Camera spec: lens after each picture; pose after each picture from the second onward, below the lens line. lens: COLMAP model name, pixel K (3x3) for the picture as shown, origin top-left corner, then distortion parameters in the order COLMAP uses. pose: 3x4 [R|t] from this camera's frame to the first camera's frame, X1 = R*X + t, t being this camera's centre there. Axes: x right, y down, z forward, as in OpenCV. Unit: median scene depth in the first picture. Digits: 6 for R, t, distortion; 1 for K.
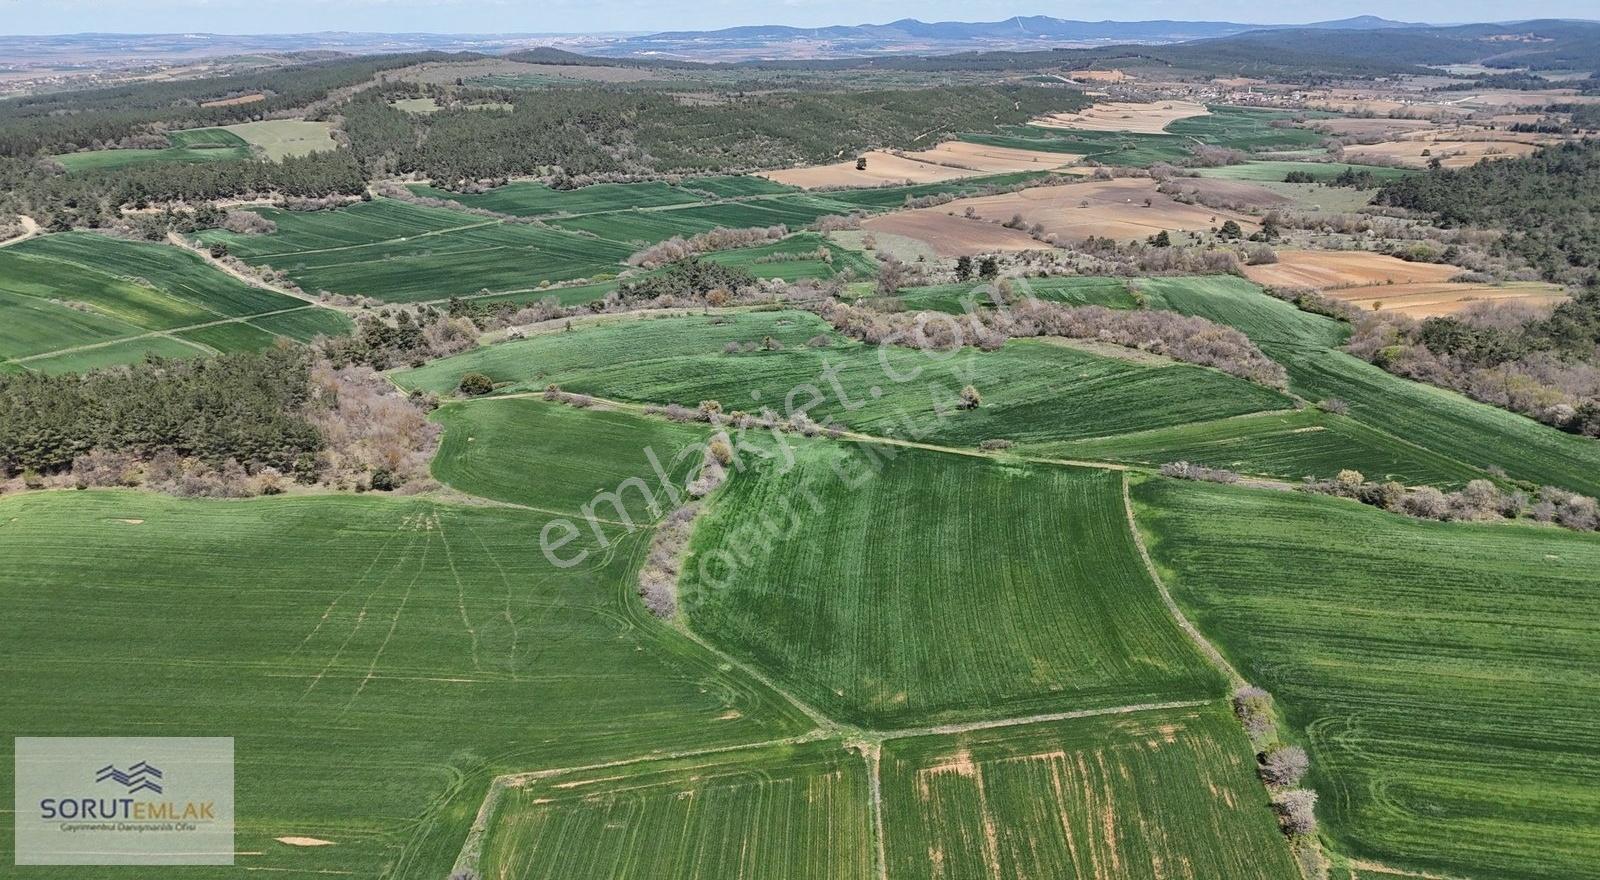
lens RADIAL K [[1160.7, 0, 800.0], [0, 1160.7, 440.0], [0, 0, 1]] dist [0.086931, -0.083312]
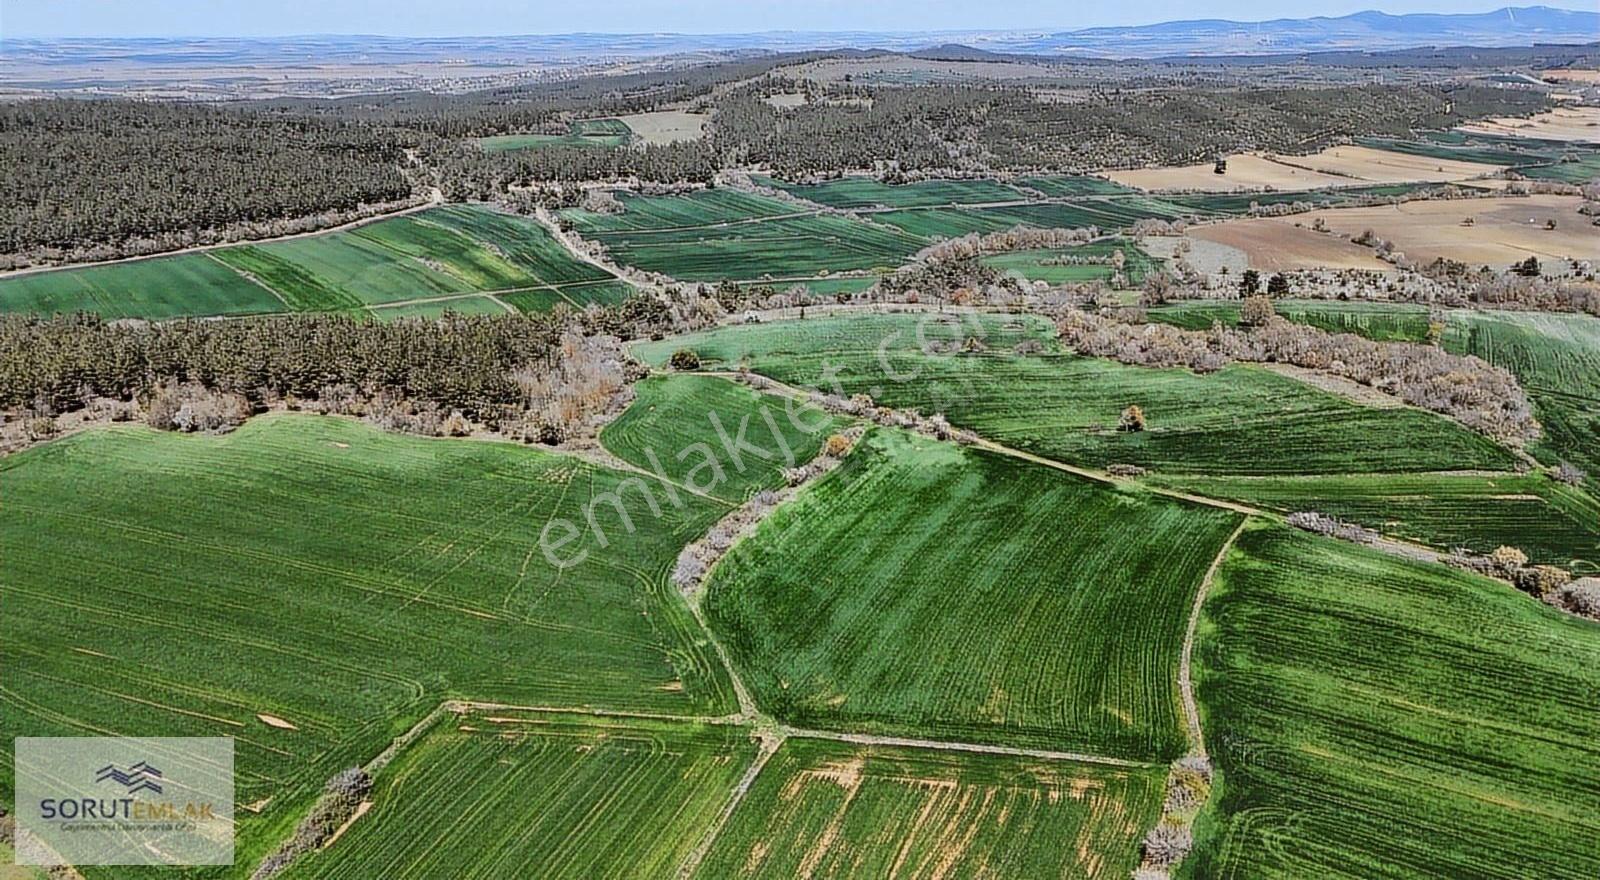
lens RADIAL K [[1160.7, 0, 800.0], [0, 1160.7, 440.0], [0, 0, 1]] dist [0.086931, -0.083312]
pose [[0.941768, 0.111919, -0.317093, 0.147756], [-0.111056, 0.993595, 0.020855, -0.007236], [0.317397, 0.015574, 0.948165, 0.018575]]
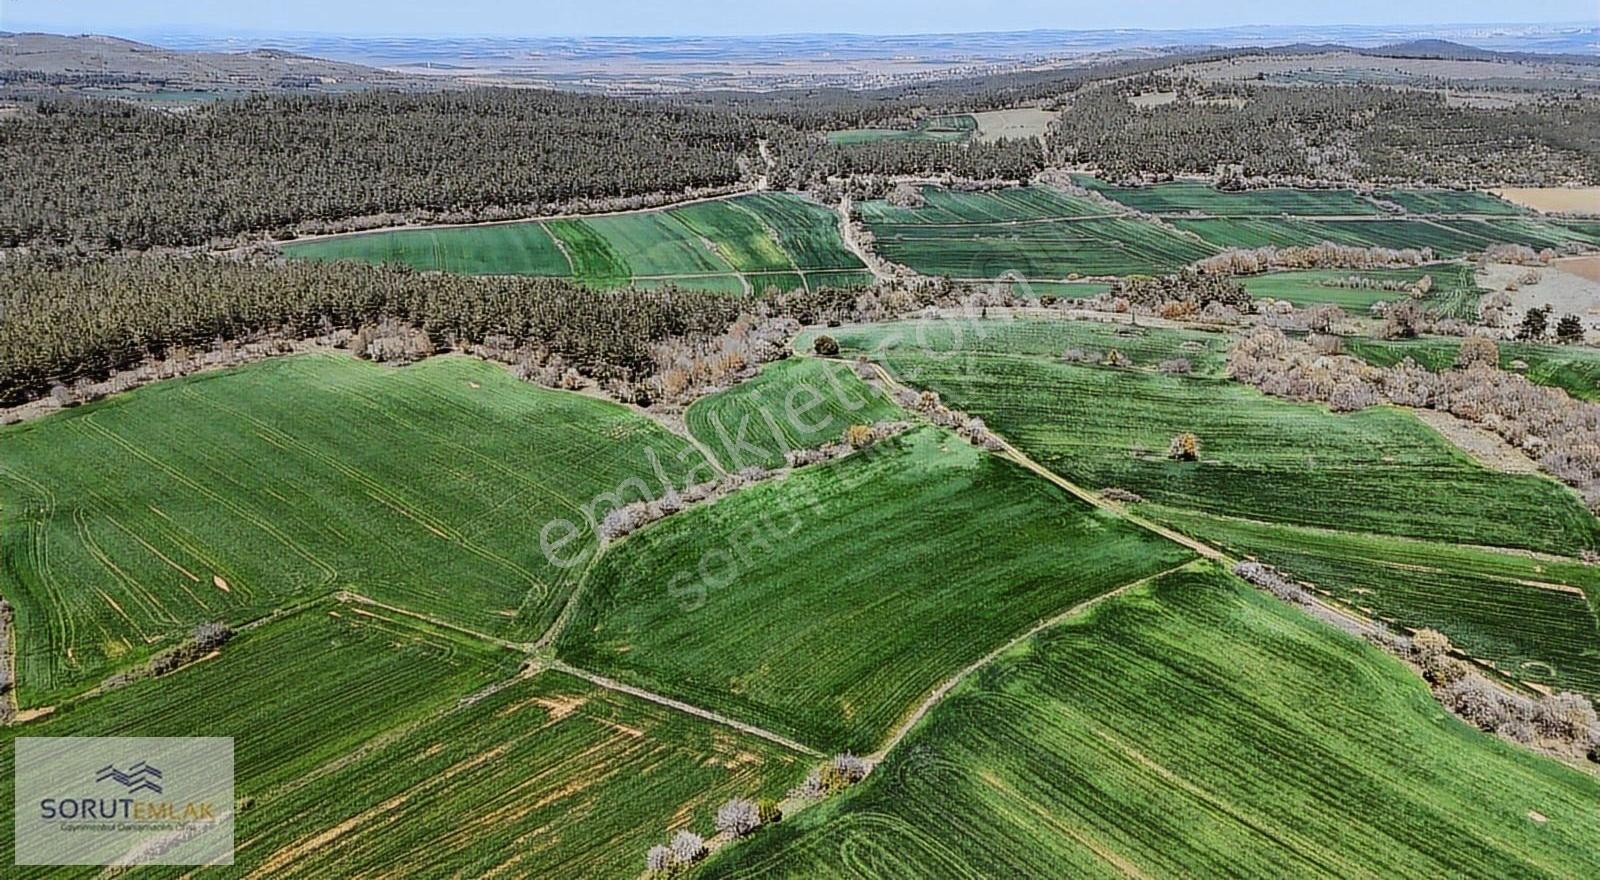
lens RADIAL K [[1160.7, 0, 800.0], [0, 1160.7, 440.0], [0, 0, 1]] dist [0.086931, -0.083312]
pose [[0.756959, 0.219790, -0.615390, 0.354384], [-0.216691, 0.972880, 0.080928, -0.038155], [0.616488, 0.072090, 0.784057, 0.103091]]
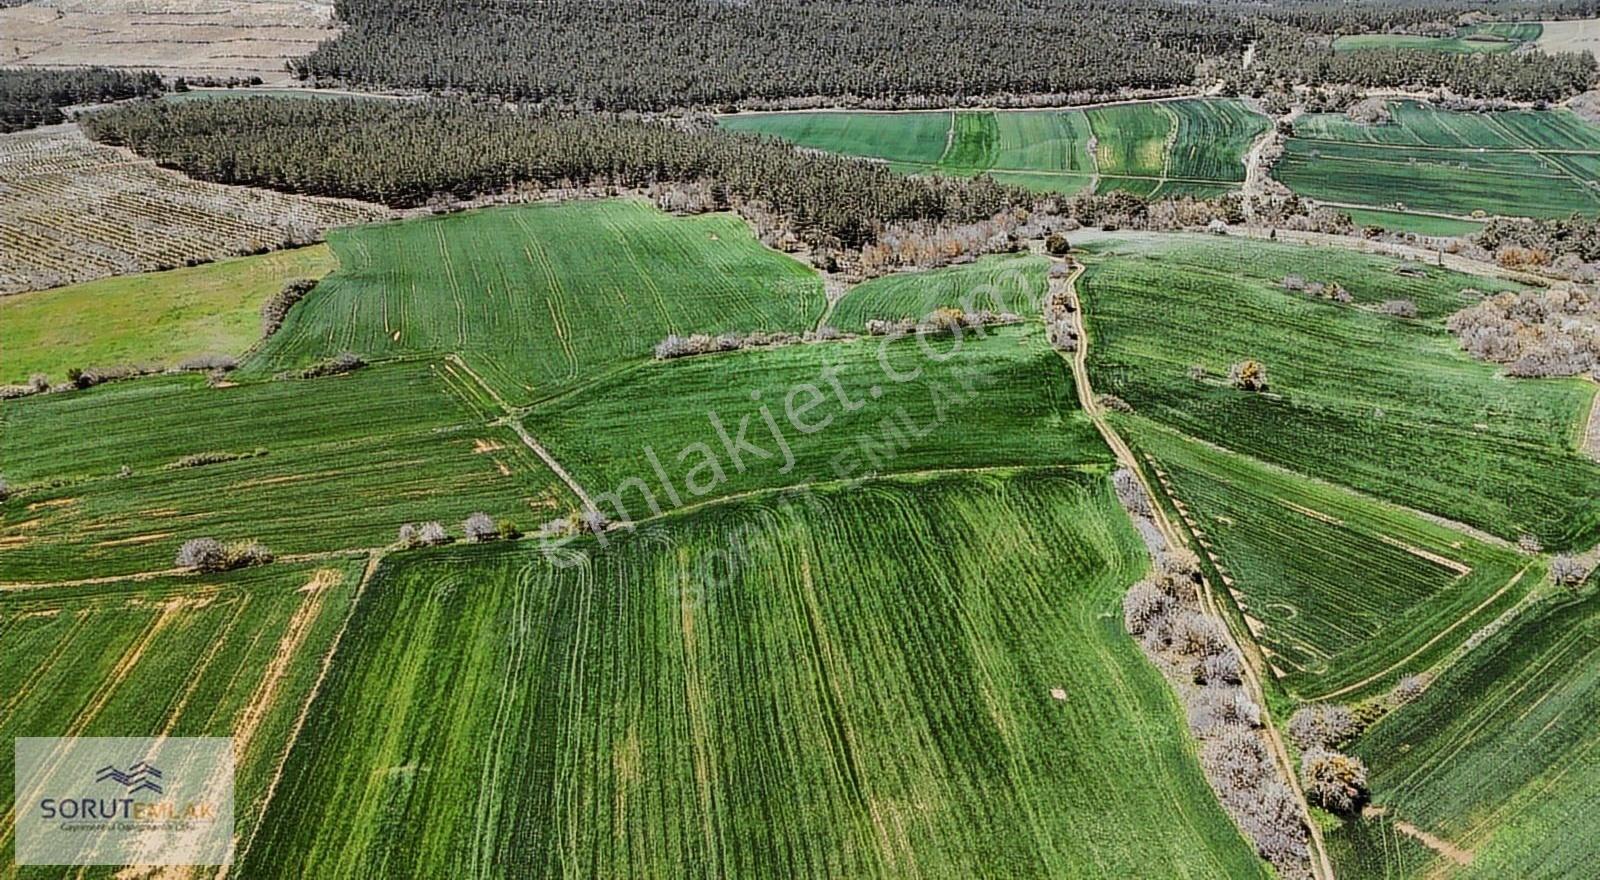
lens RADIAL K [[1160.7, 0, 800.0], [0, 1160.7, 440.0], [0, 0, 1]] dist [0.086931, -0.083312]
pose [[0.355061, 0.381725, -0.853357, 0.580978], [-0.309577, 0.909341, 0.277960, -0.097627], [0.882096, 0.165487, 0.441044, 0.272272]]
